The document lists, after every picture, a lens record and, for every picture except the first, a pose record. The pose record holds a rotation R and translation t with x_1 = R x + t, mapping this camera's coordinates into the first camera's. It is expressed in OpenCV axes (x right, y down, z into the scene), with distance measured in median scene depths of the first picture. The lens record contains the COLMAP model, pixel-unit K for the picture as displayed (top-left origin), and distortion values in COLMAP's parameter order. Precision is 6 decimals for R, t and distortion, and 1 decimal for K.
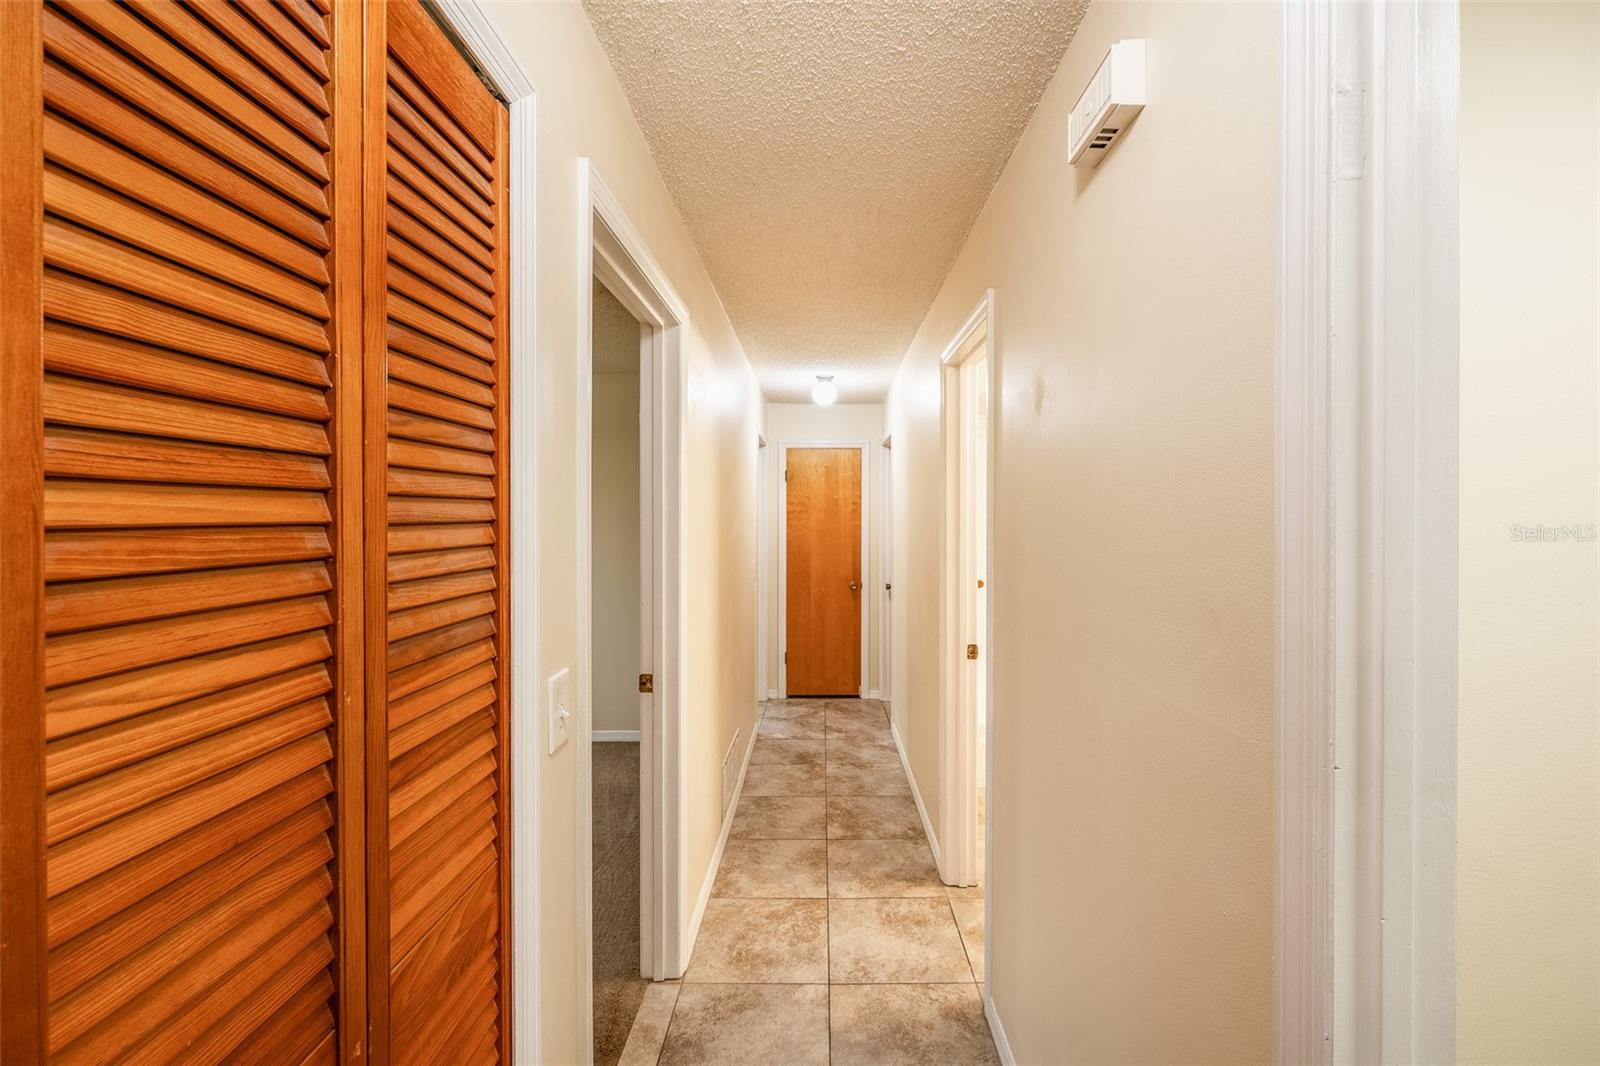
lens RADIAL K [[644.5, 0, 802.5], [0, 644.5, 529.4], [0, 0, 1]] dist [-0.002029, 0.000011]
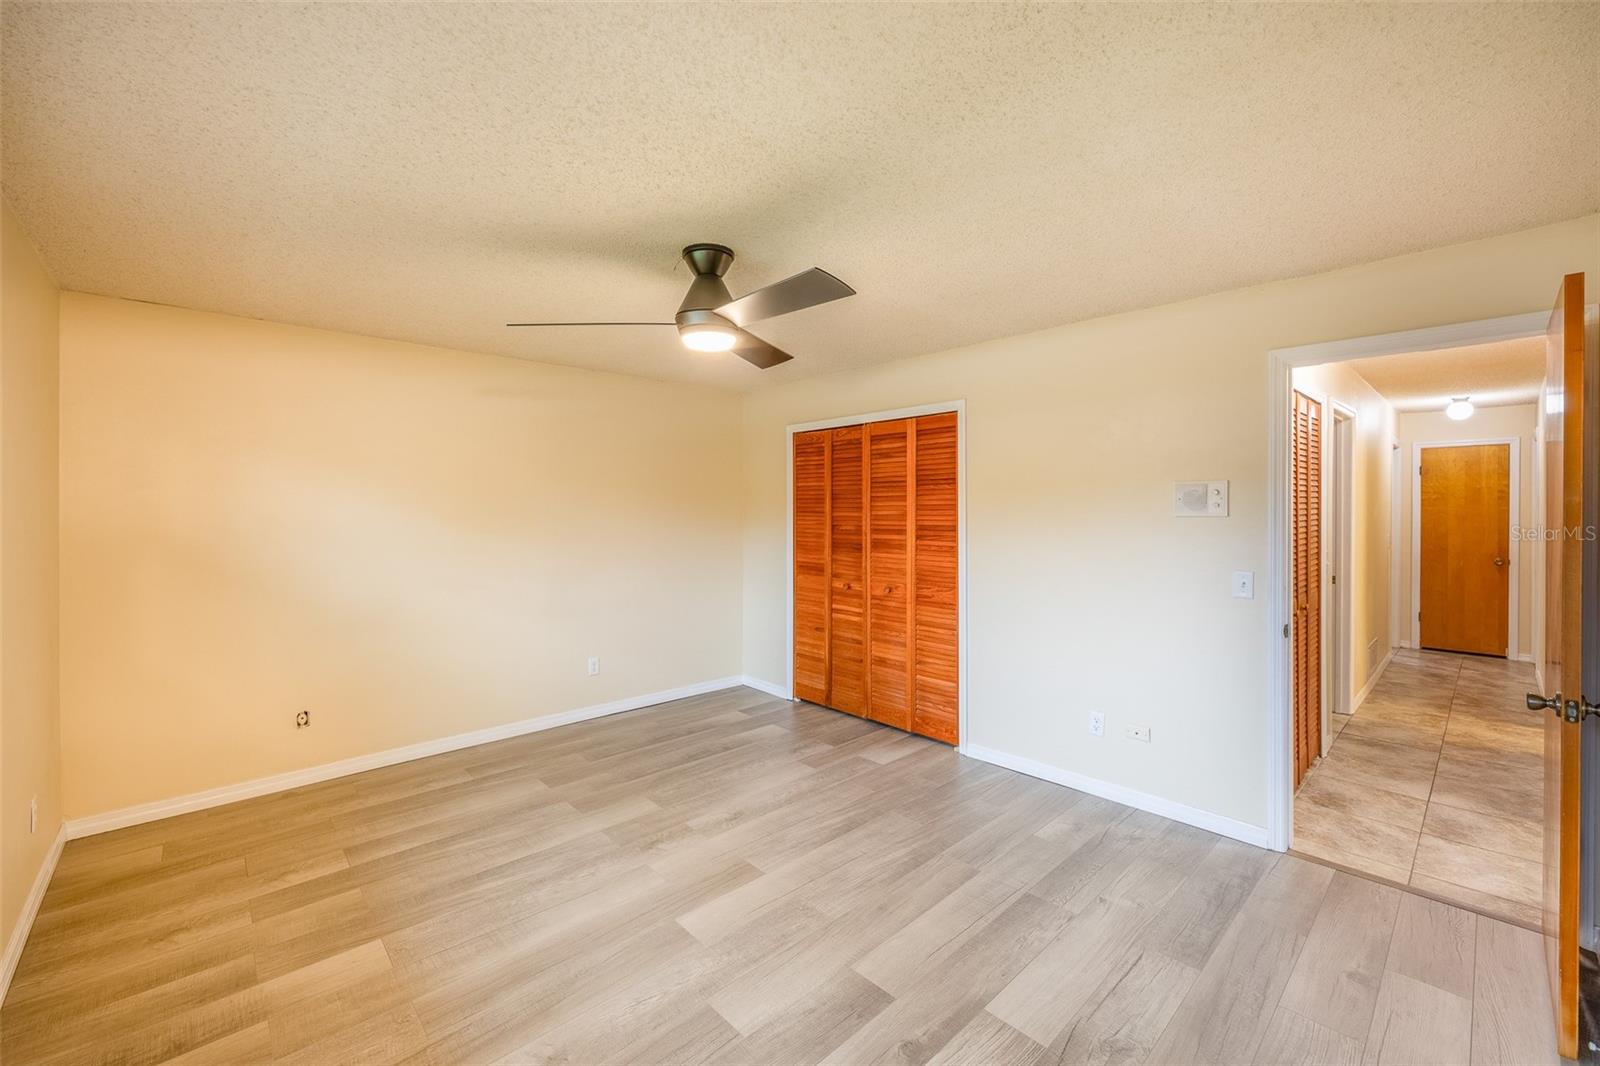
lens RADIAL K [[644.5, 0, 808.6], [0, 644.5, 516.4], [0, 0, 1]] dist [-0.002029, 0.000011]
pose [[0.704138, 0.004335, -0.710050, 0.024882], [-0.003577, 0.999990, 0.002558, 0.006528], [0.710055, 0.000739, 0.704146, -0.722514]]
